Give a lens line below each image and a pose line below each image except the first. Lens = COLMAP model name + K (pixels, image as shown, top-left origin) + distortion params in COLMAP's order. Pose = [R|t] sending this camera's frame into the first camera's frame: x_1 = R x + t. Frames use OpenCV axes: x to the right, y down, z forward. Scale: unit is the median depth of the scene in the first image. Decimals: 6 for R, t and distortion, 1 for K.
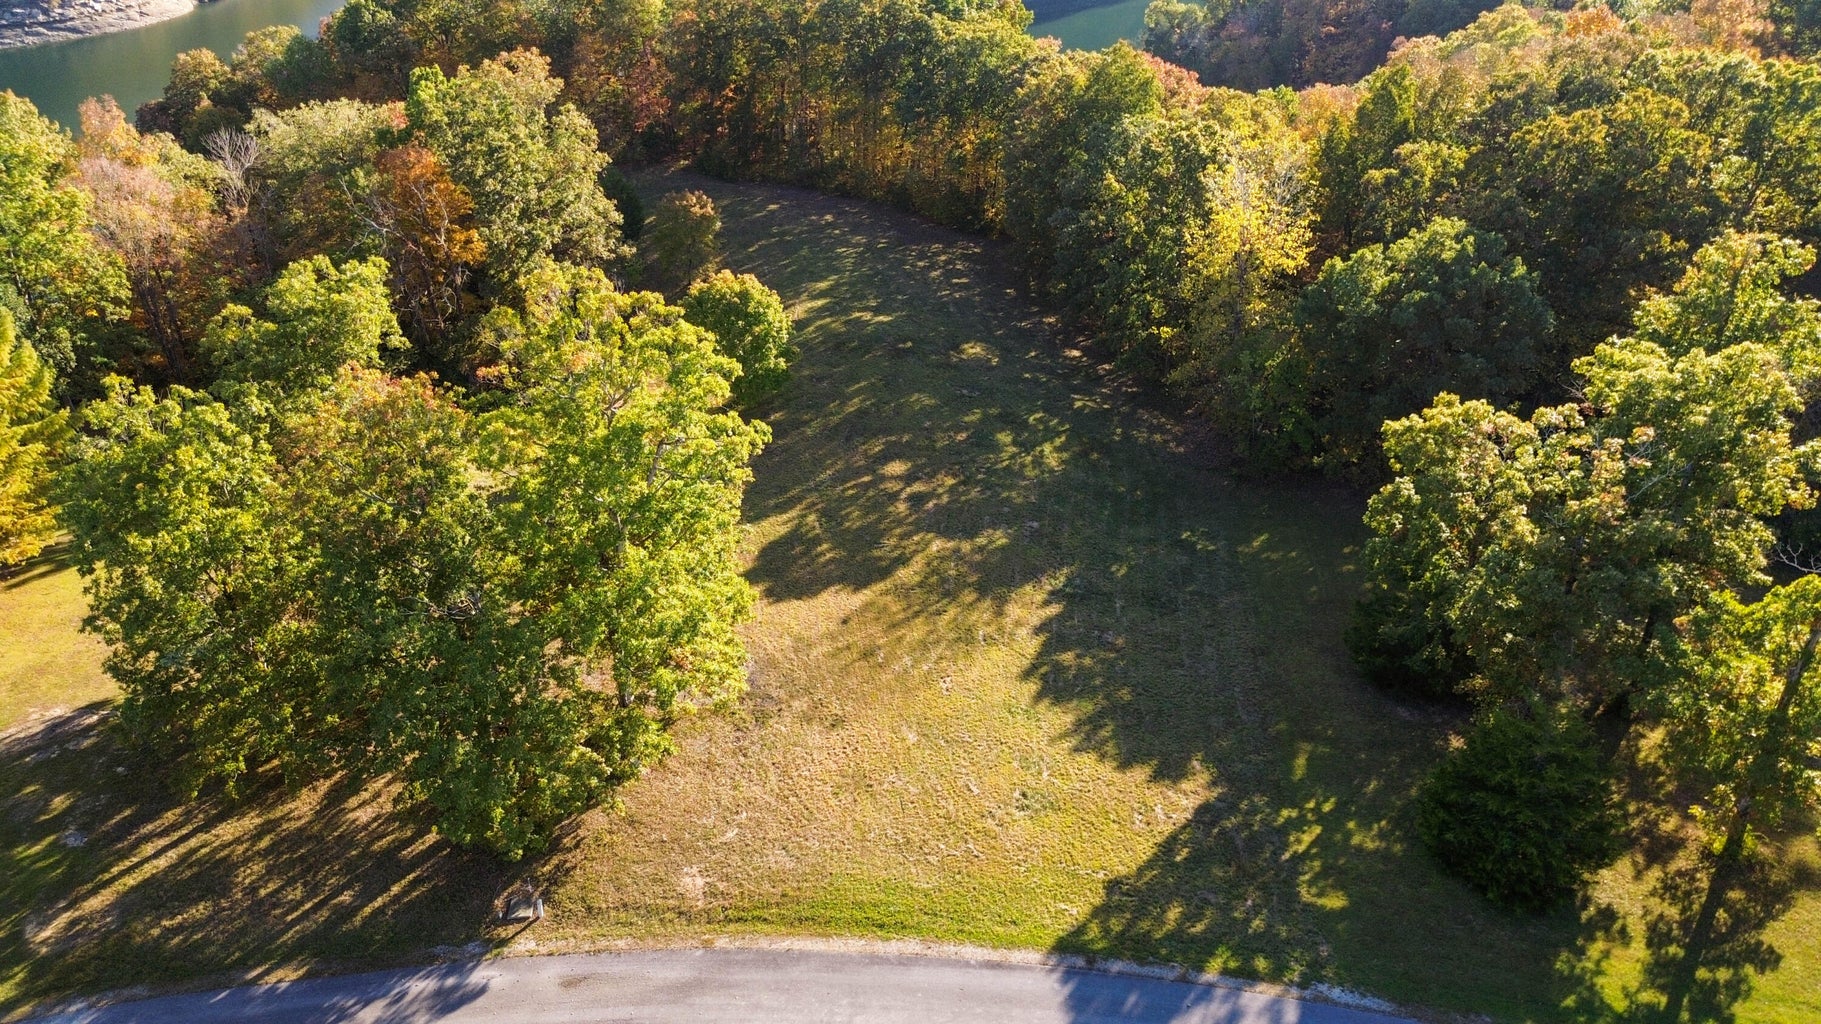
lens RADIAL K [[1278.9, 0, 910.4], [0, 1278.9, 511.6], [0, 0, 1]] dist [0.006784, 0.001131]
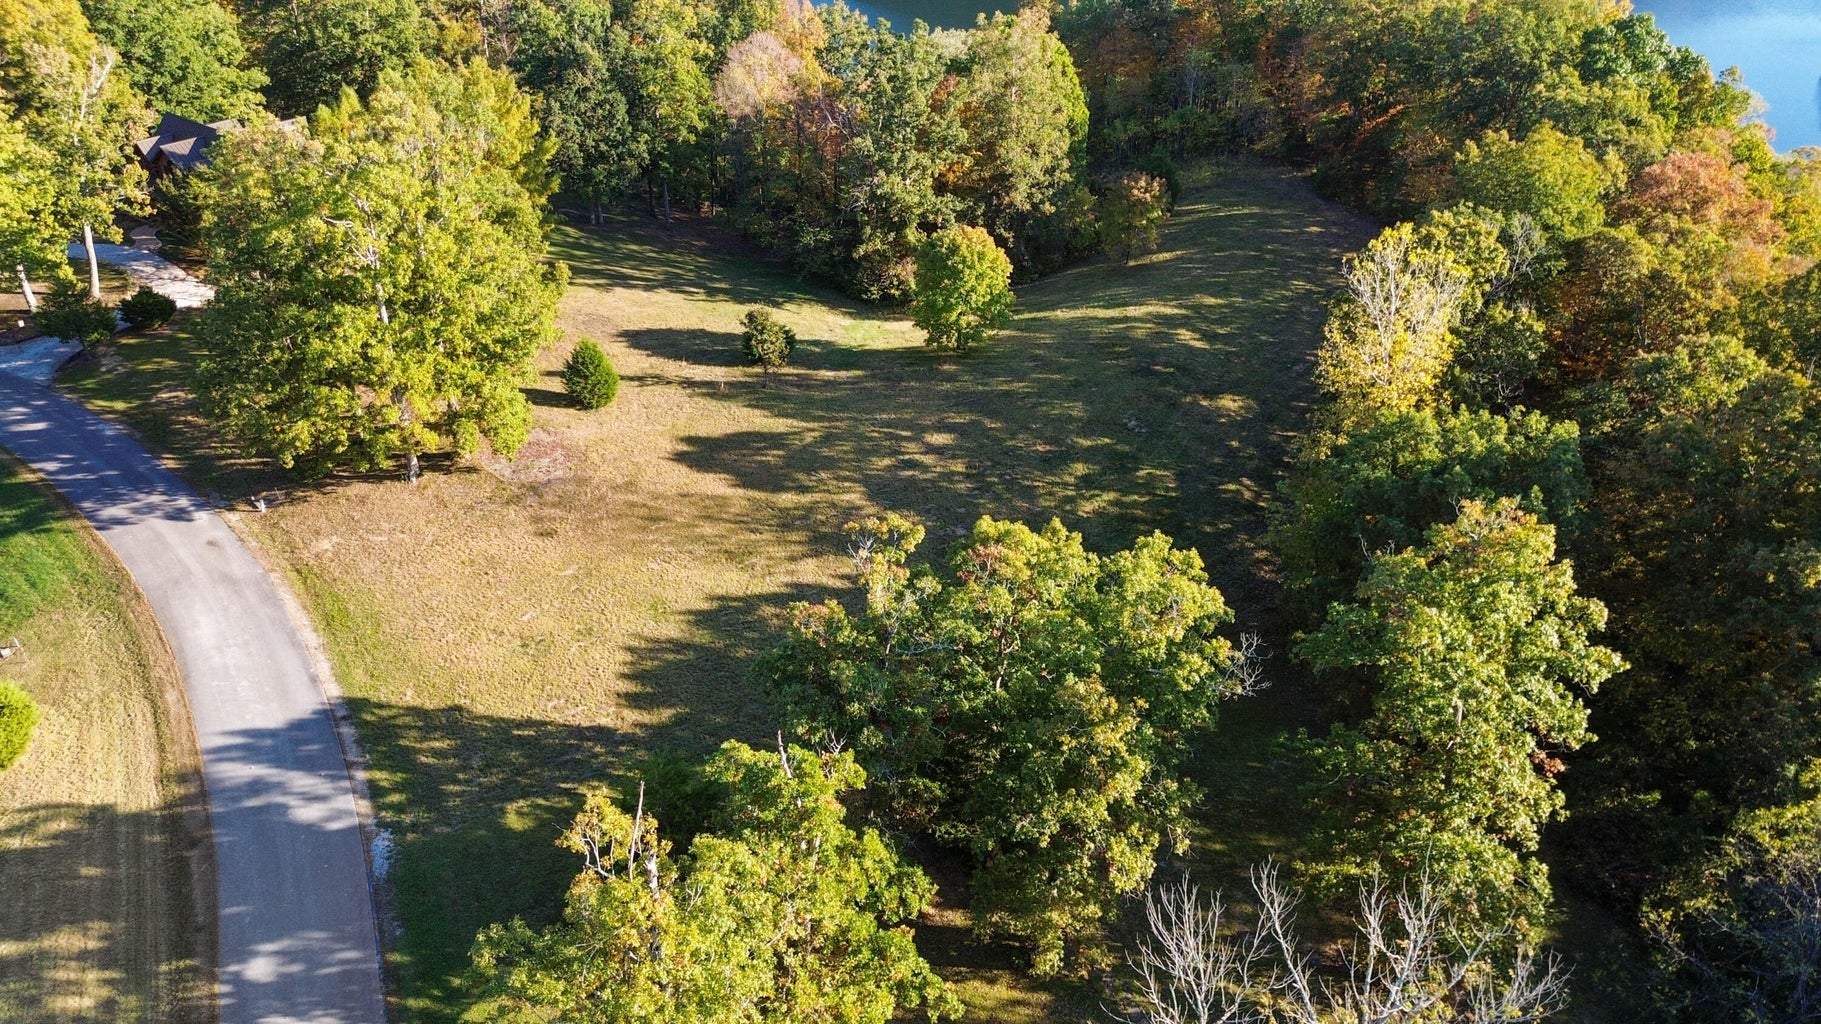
lens RADIAL K [[1278.9, 0, 910.3], [0, 1278.9, 512.5], [0, 0, 1]] dist [0.006784, 0.001131]
pose [[0.637724, 0.424627, -0.642651, 0.997877], [-0.428789, 0.888803, 0.161769, -0.208493], [0.639881, 0.172398, 0.748886, 0.340344]]
